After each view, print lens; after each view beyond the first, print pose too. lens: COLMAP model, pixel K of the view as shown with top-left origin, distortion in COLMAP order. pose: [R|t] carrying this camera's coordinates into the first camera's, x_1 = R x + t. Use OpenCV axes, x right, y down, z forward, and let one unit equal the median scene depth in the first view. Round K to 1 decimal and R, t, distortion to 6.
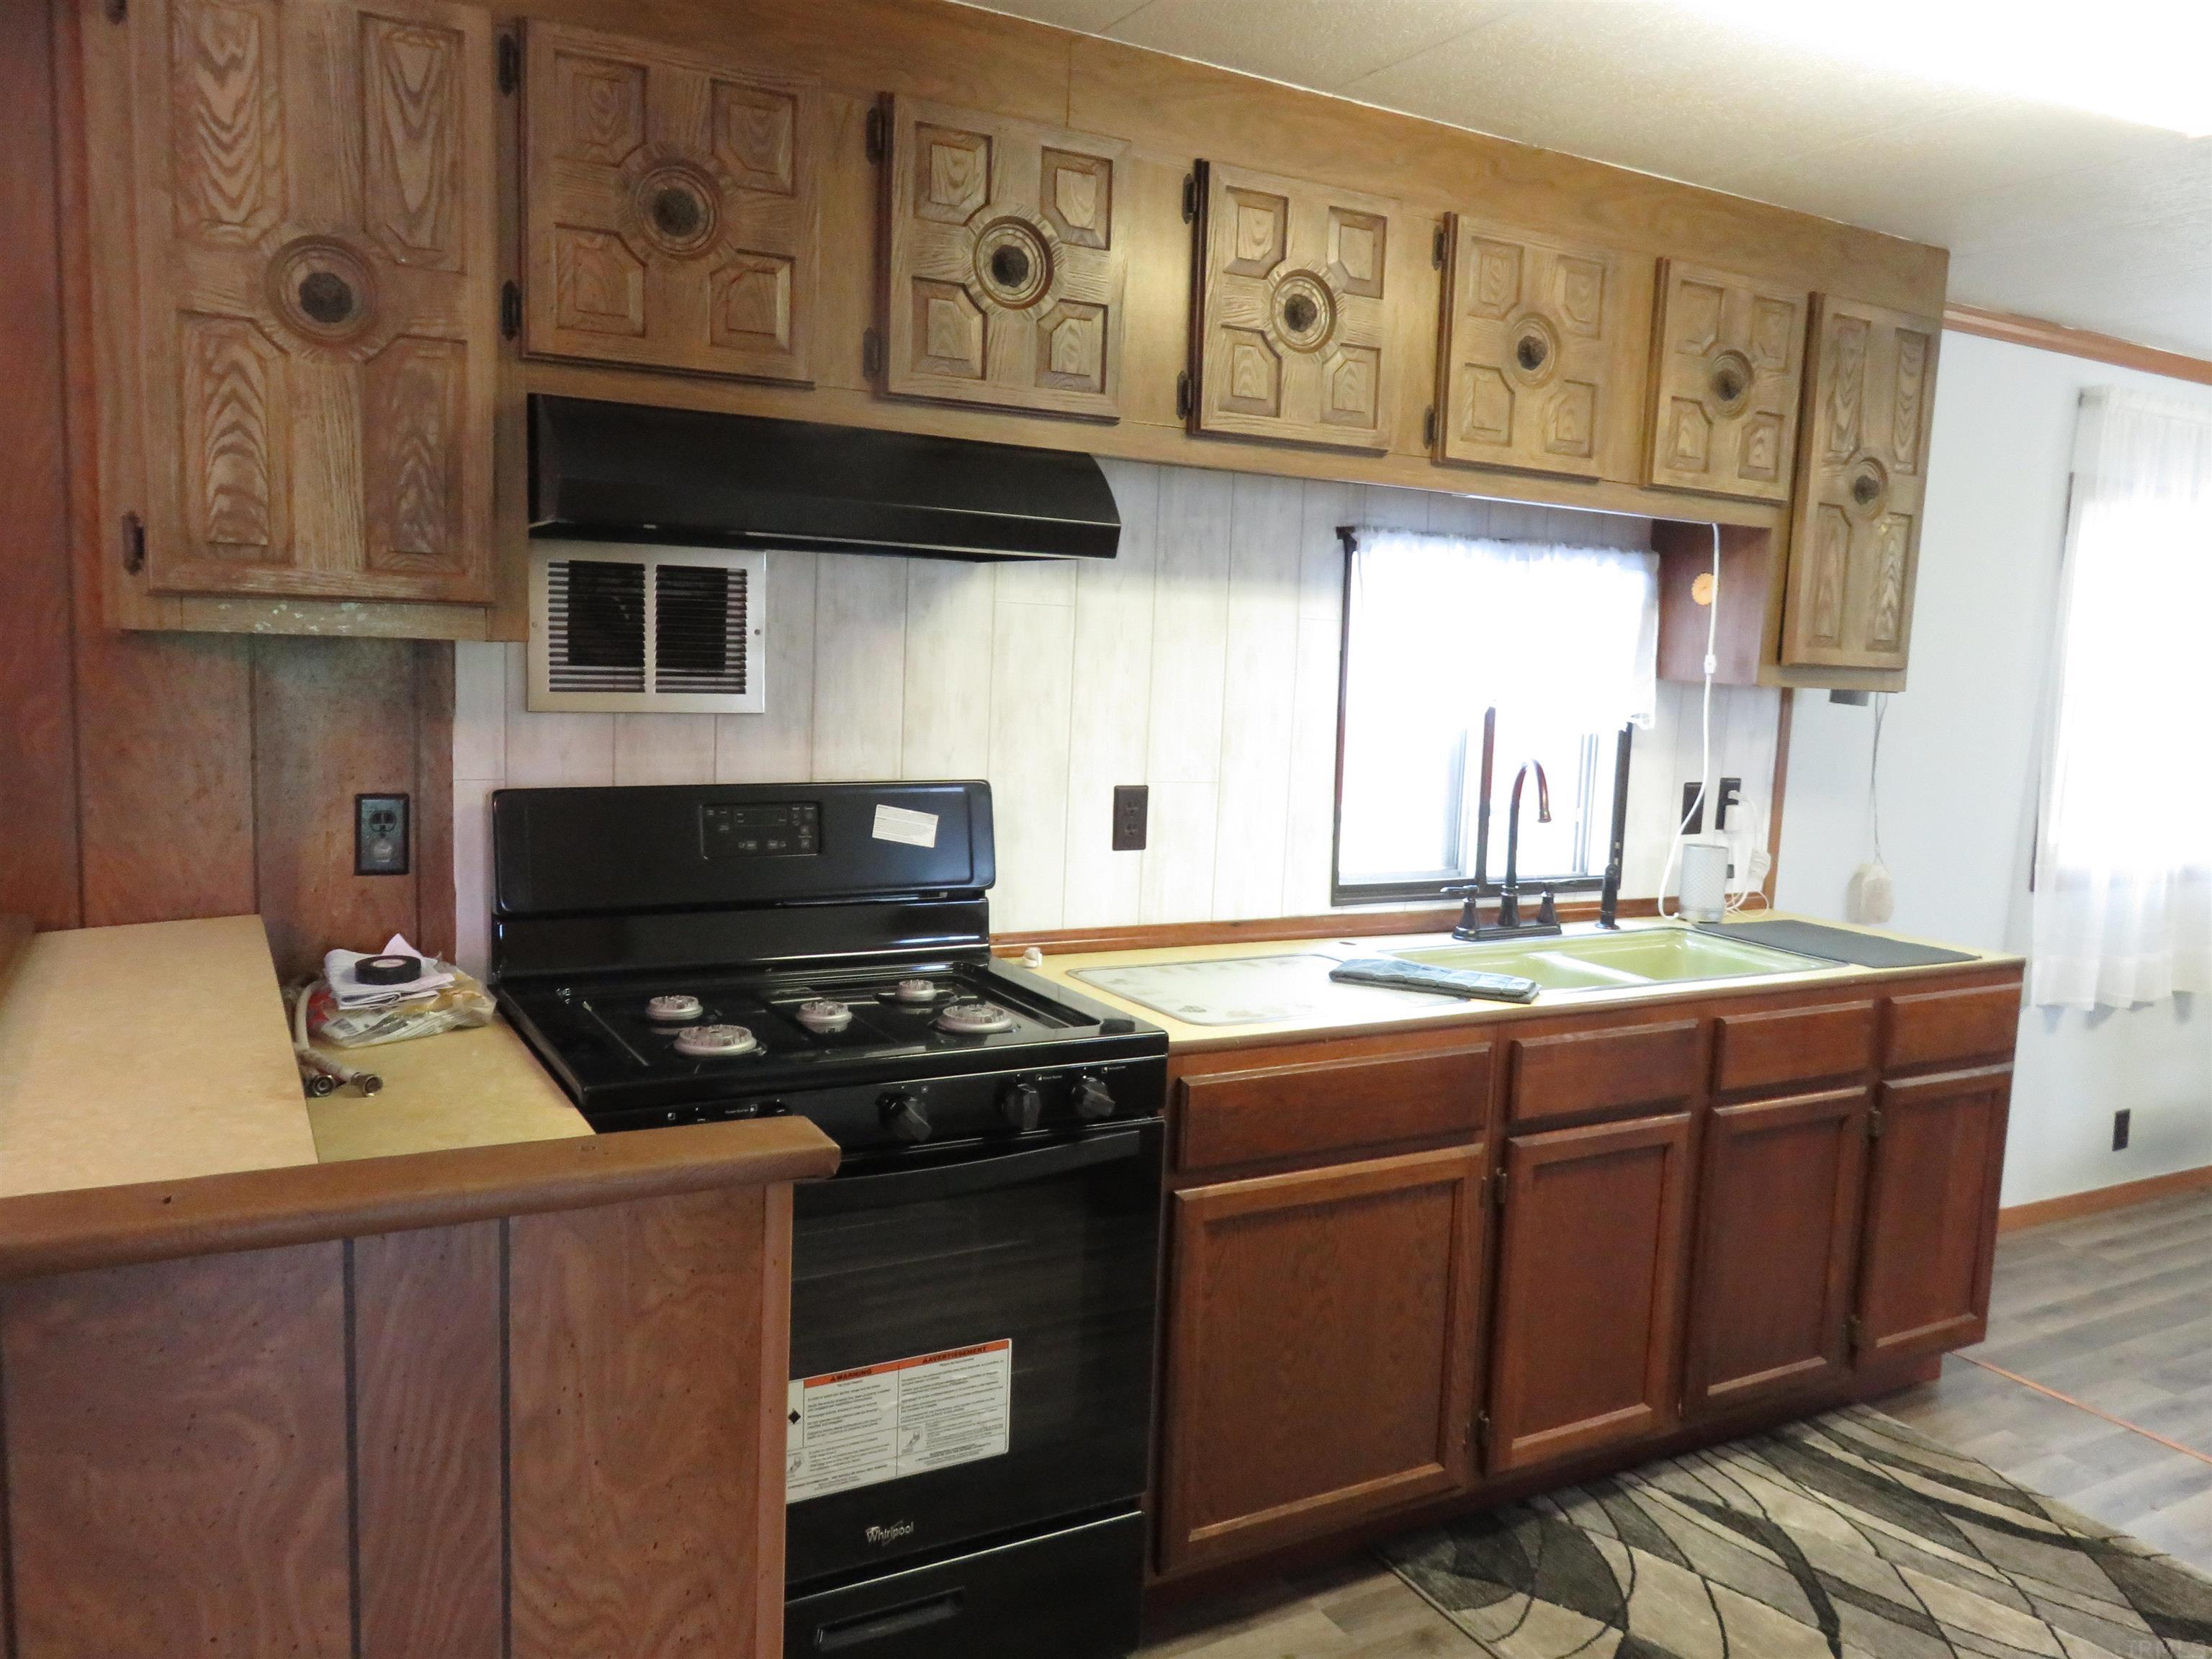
lens RADIAL K [[1637.5, 0, 1076.7], [0, 1637.5, 831.4], [0, 0, 1]] dist [-0.010568, -0.006385]
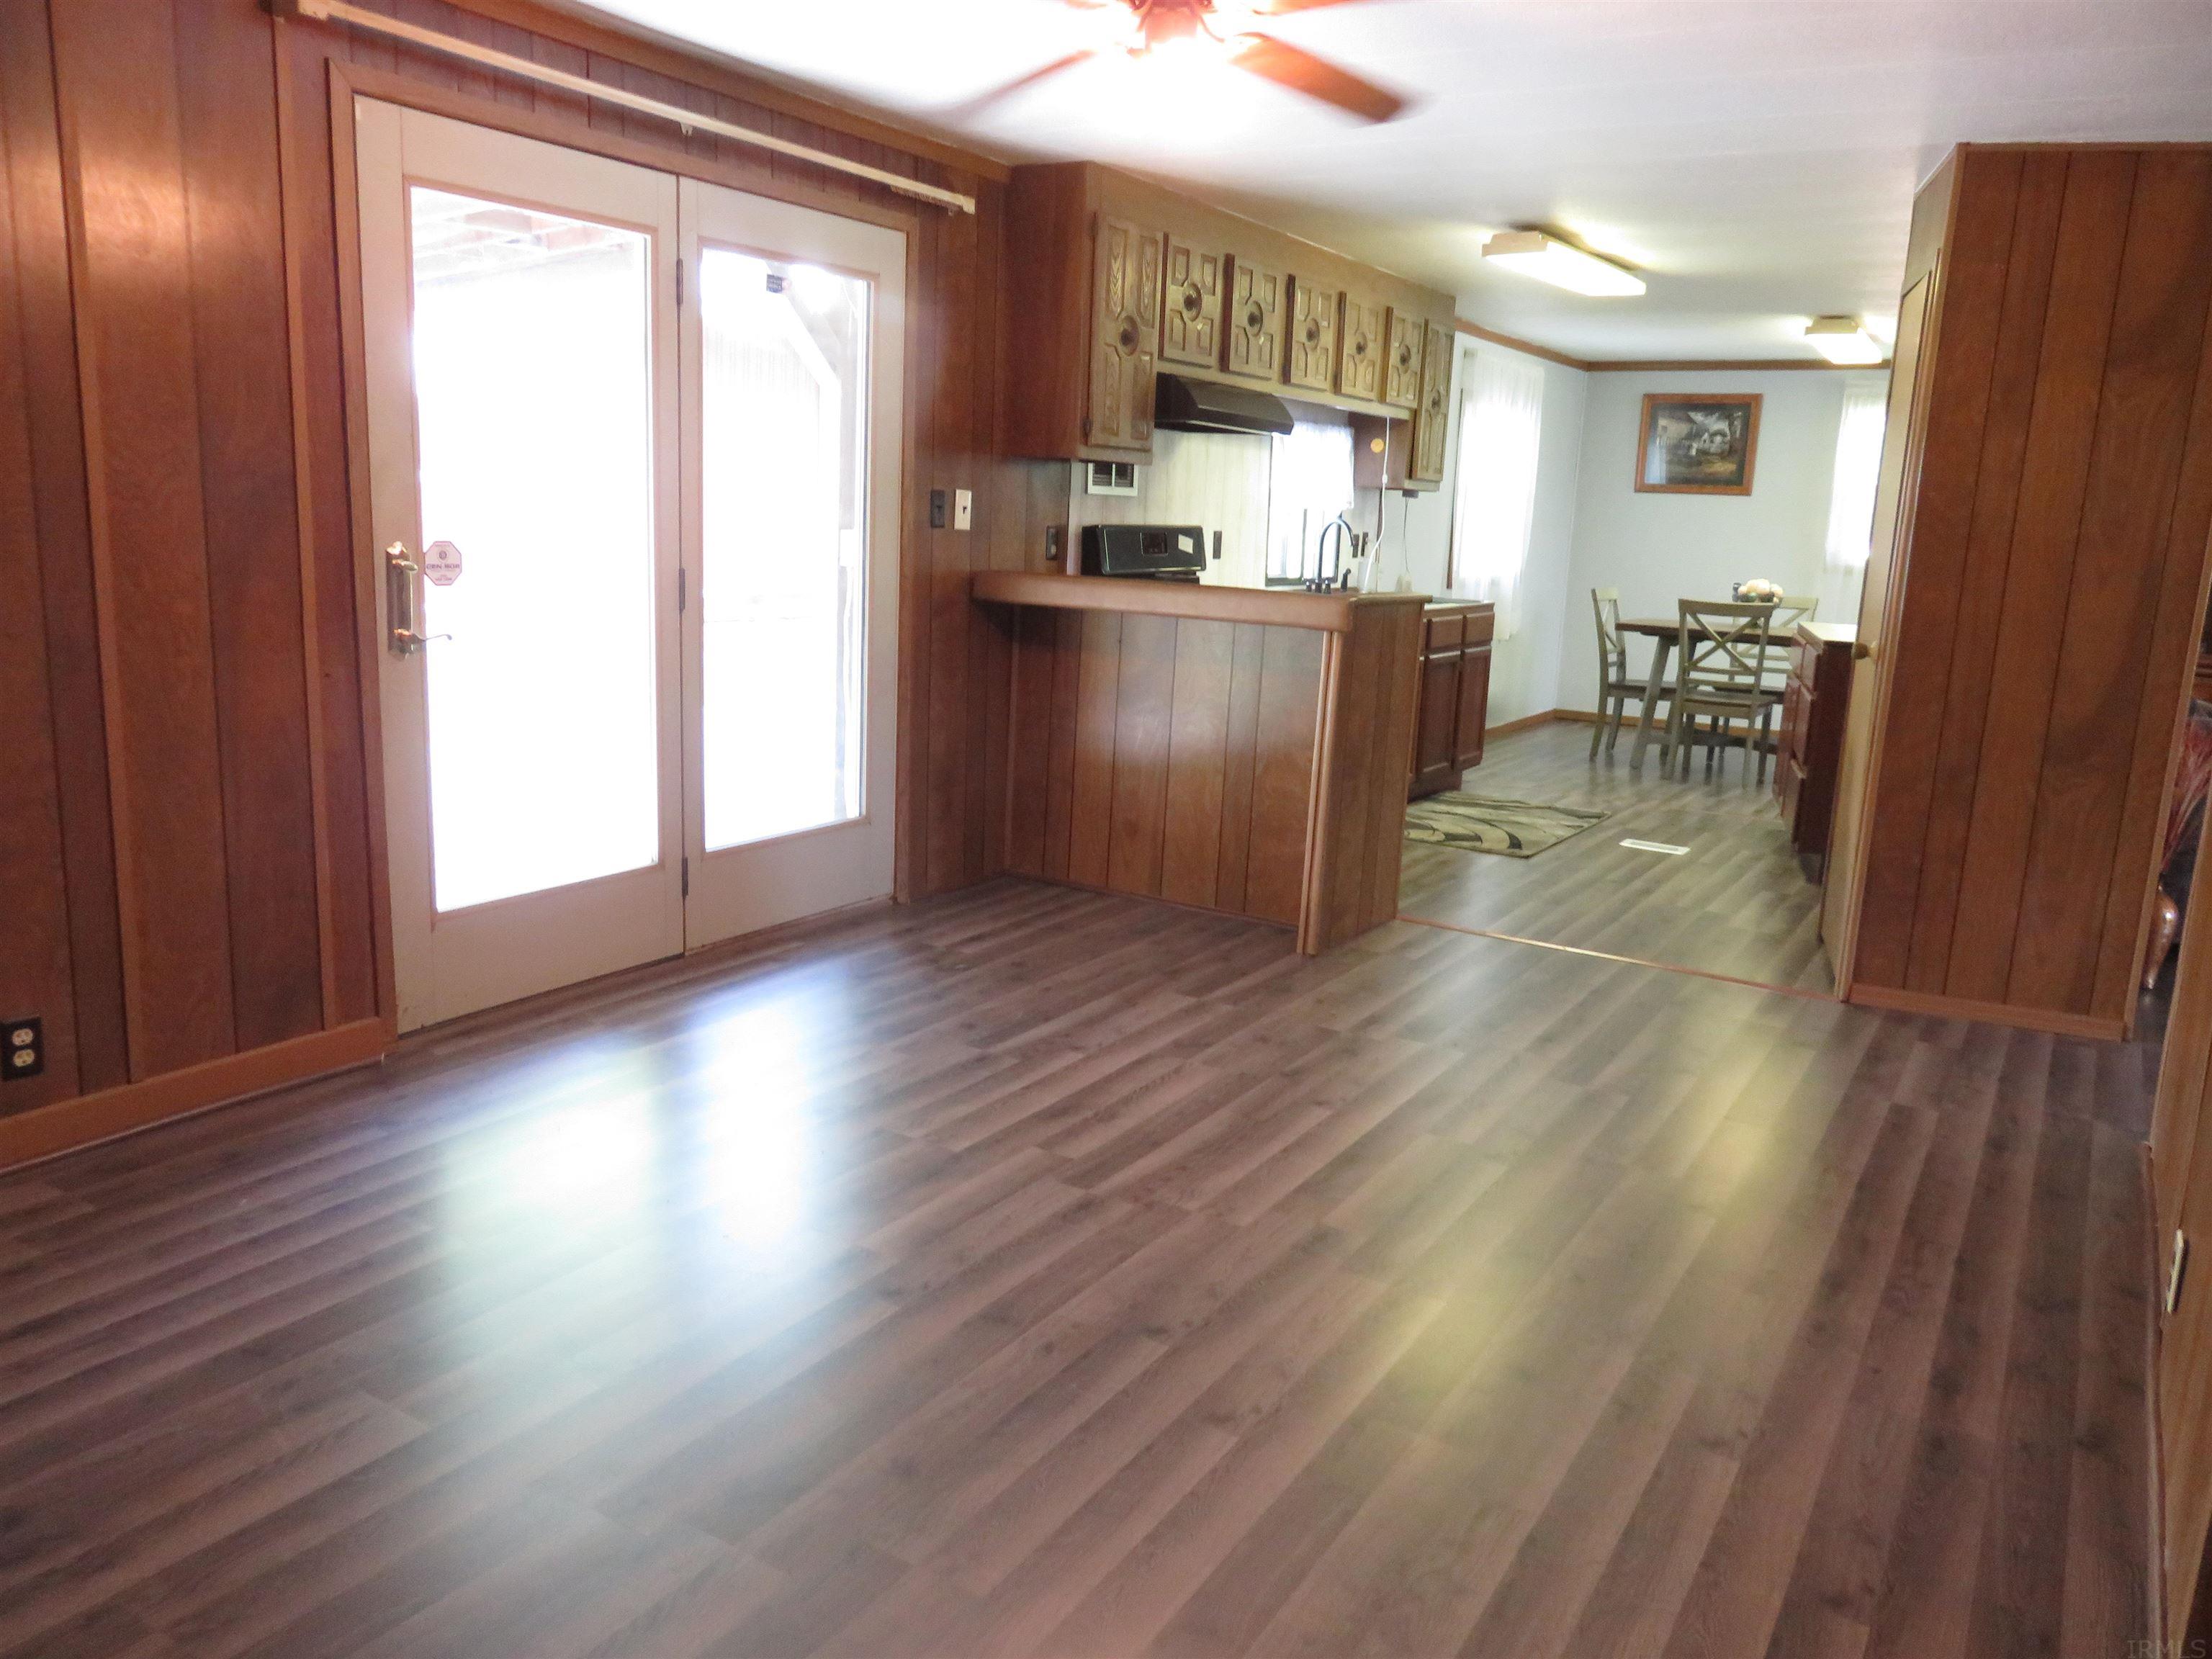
lens RADIAL K [[1694.9, 0, 1108.0], [0, 1694.9, 833.4], [0, 0, 1]] dist [0.008778, 0.003840]
pose [[0.864344, -0.098819, 0.493097, -1.443961], [0.050274, 0.992571, 0.110792, 0.134376], [-0.500382, -0.070972, 0.862891, -1.108952]]
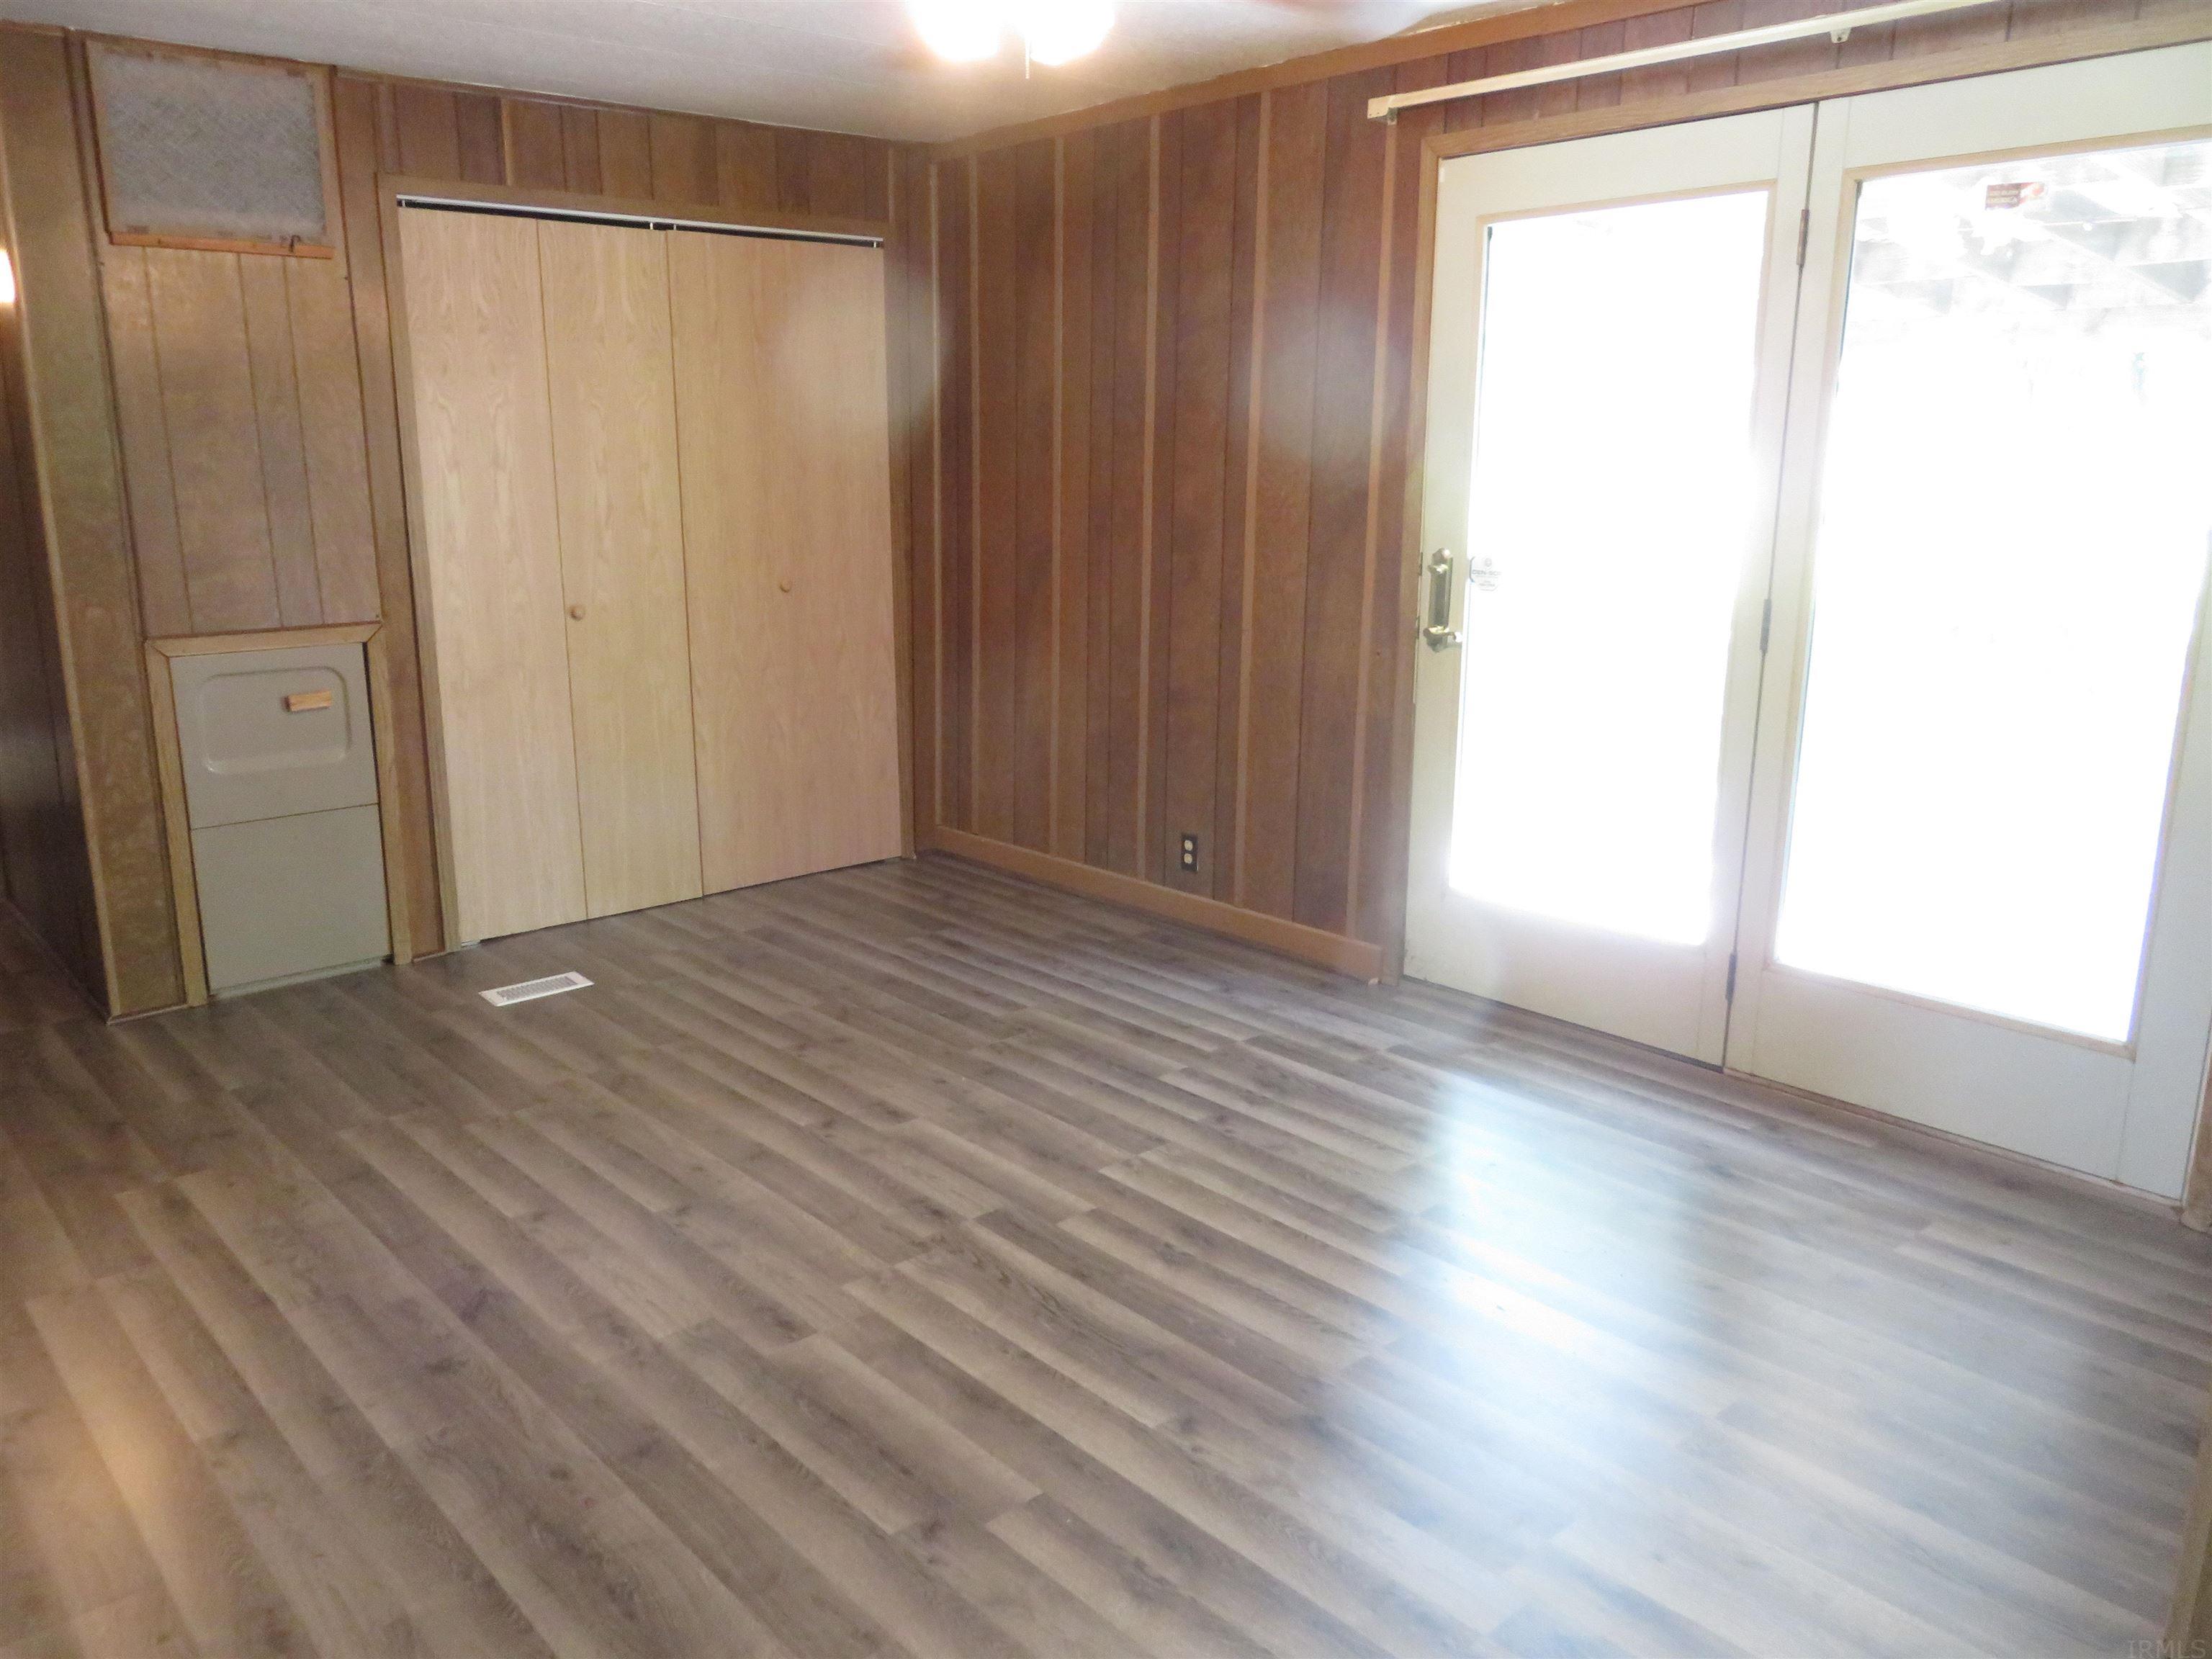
lens RADIAL K [[1694.9, 0, 1108.0], [0, 1694.9, 833.4], [0, 0, 1]] dist [0.008778, 0.003840]
pose [[0.212642, 0.179058, -0.960584, 0.252760], [-0.117248, 0.980639, 0.156841, 0.071325], [0.970070, 0.079275, 0.229520, -0.238557]]
